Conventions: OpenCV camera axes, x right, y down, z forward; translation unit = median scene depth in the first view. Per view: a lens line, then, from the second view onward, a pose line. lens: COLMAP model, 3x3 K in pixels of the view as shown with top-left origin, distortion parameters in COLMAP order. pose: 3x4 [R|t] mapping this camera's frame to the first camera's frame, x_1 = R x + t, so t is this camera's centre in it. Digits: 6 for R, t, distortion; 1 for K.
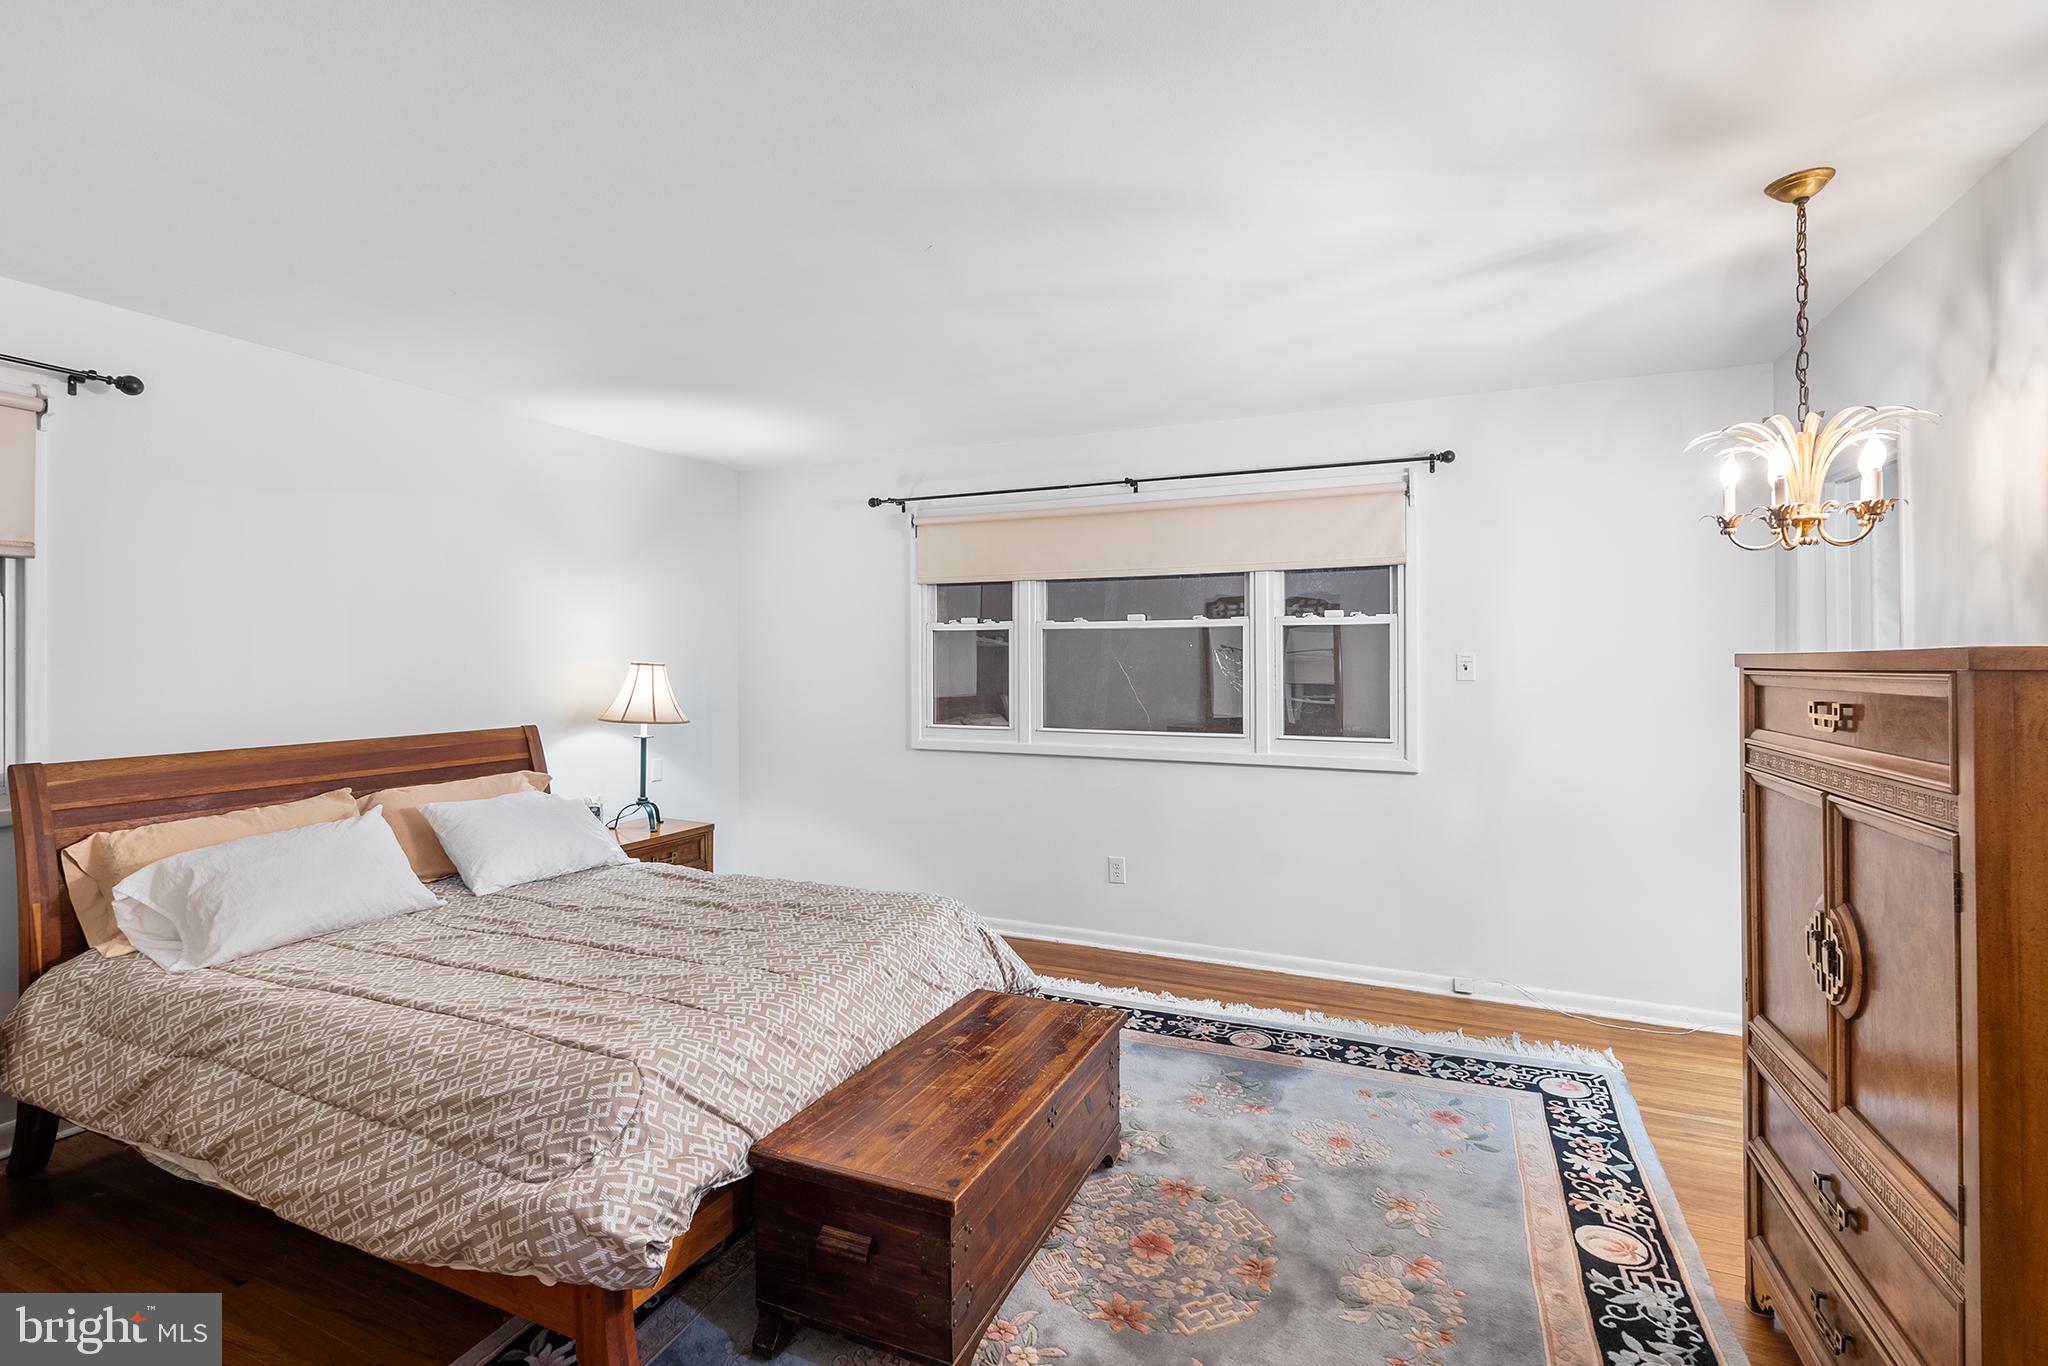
lens RADIAL K [[944.3, 0, 1034.6], [0, 944.3, 655.8], [0, 0, 1]] dist [-0.003883, 0.001562]
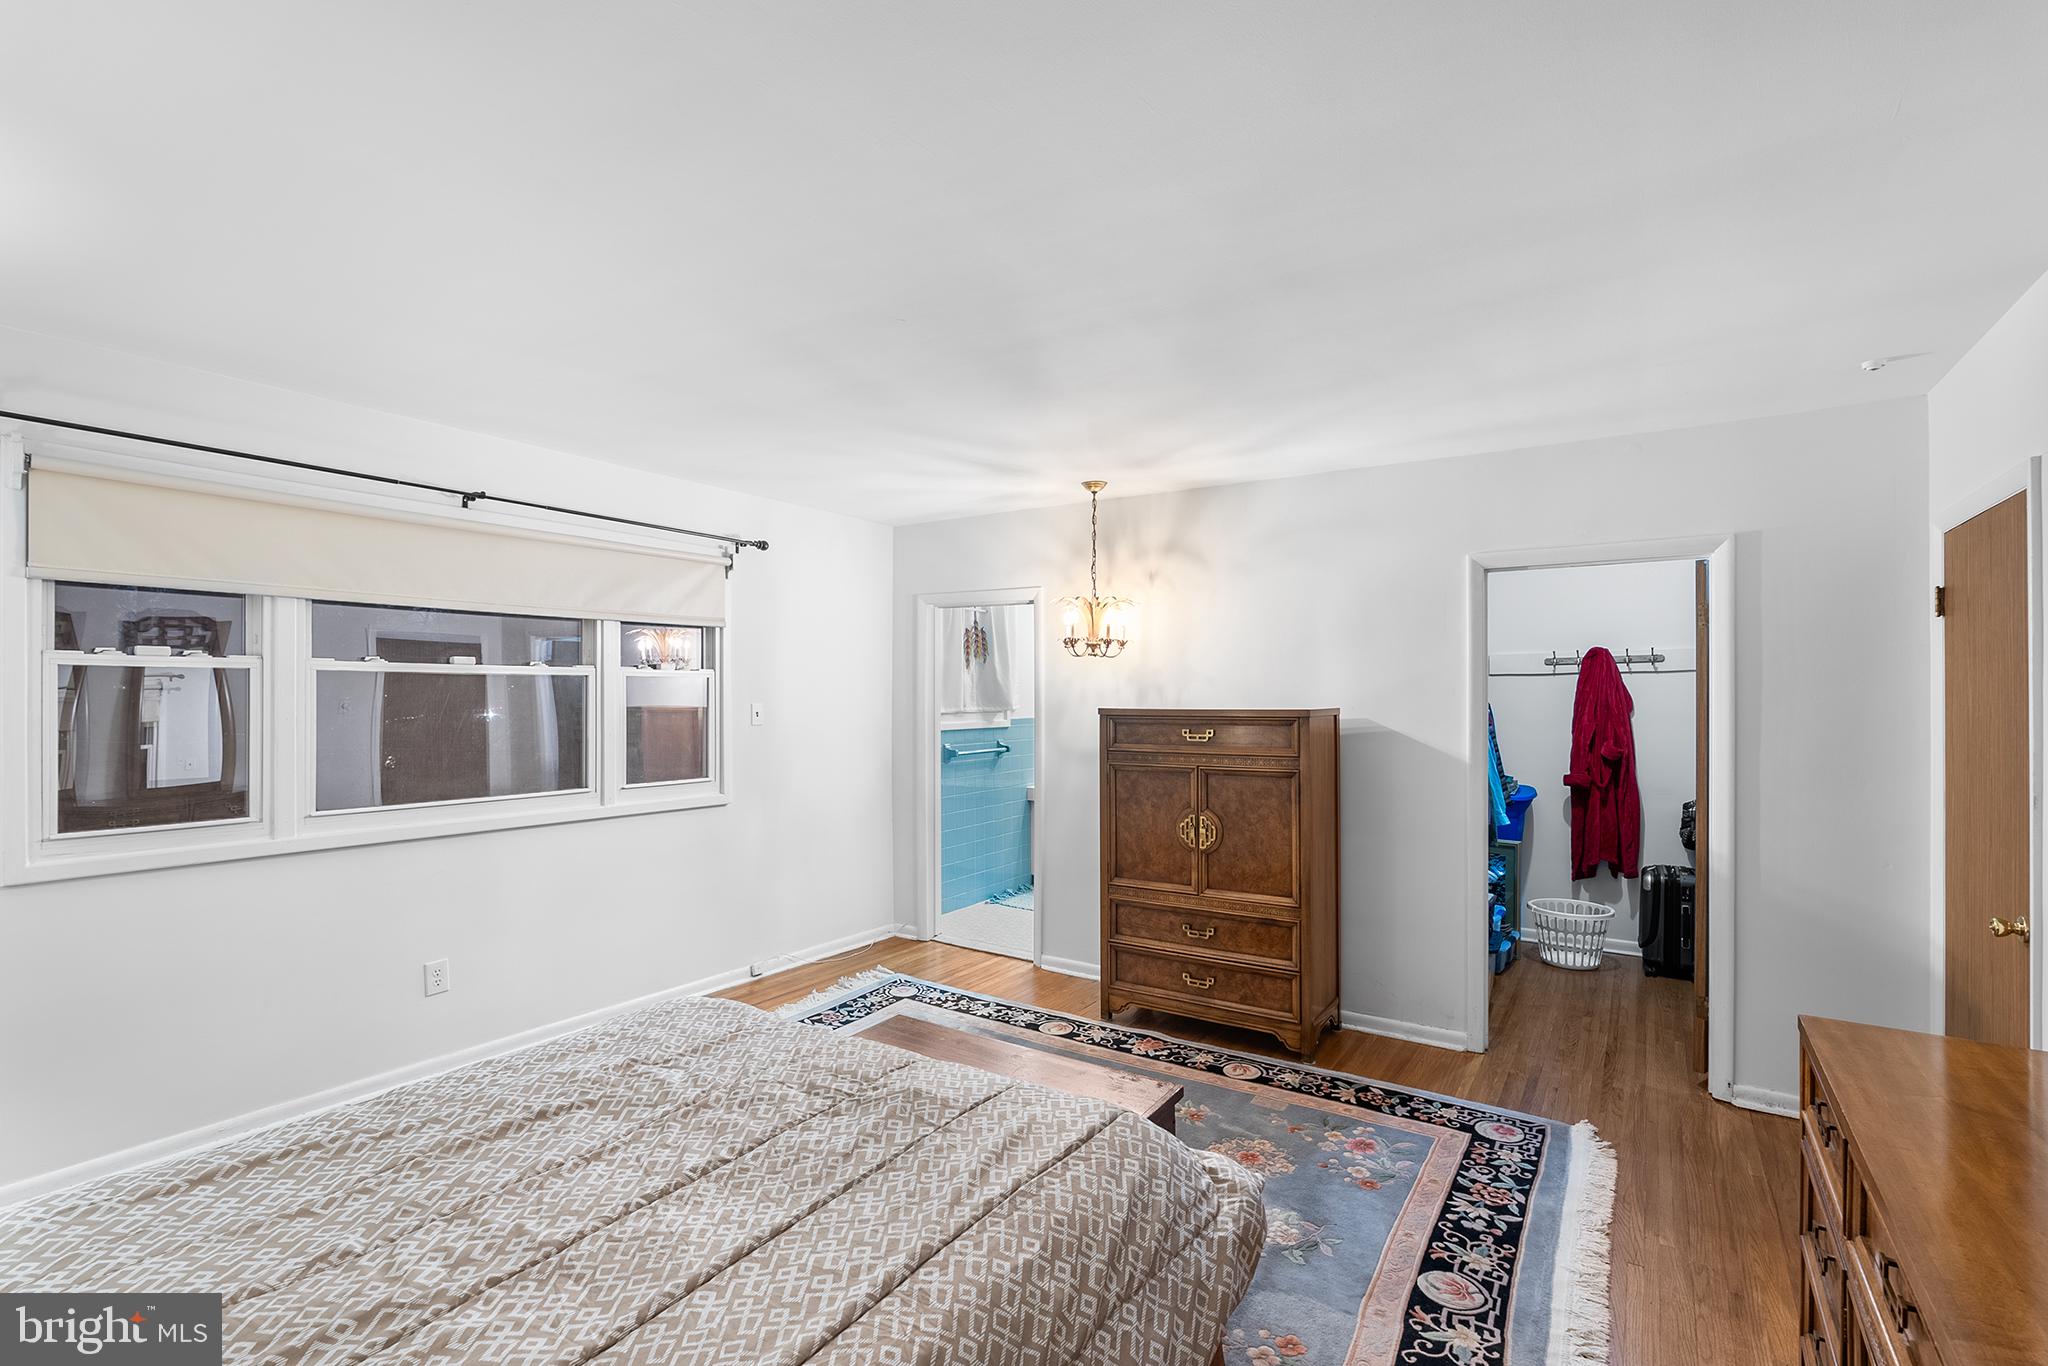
lens RADIAL K [[944.3, 0, 1009.2], [0, 944.3, 690.7], [0, 0, 1]] dist [-0.003883, 0.001562]
pose [[0.163060, 0.004893, 0.986604, -1.027662], [-0.006542, 0.999971, -0.003878, -0.023599], [-0.986594, -0.005822, 0.163087, 0.662759]]
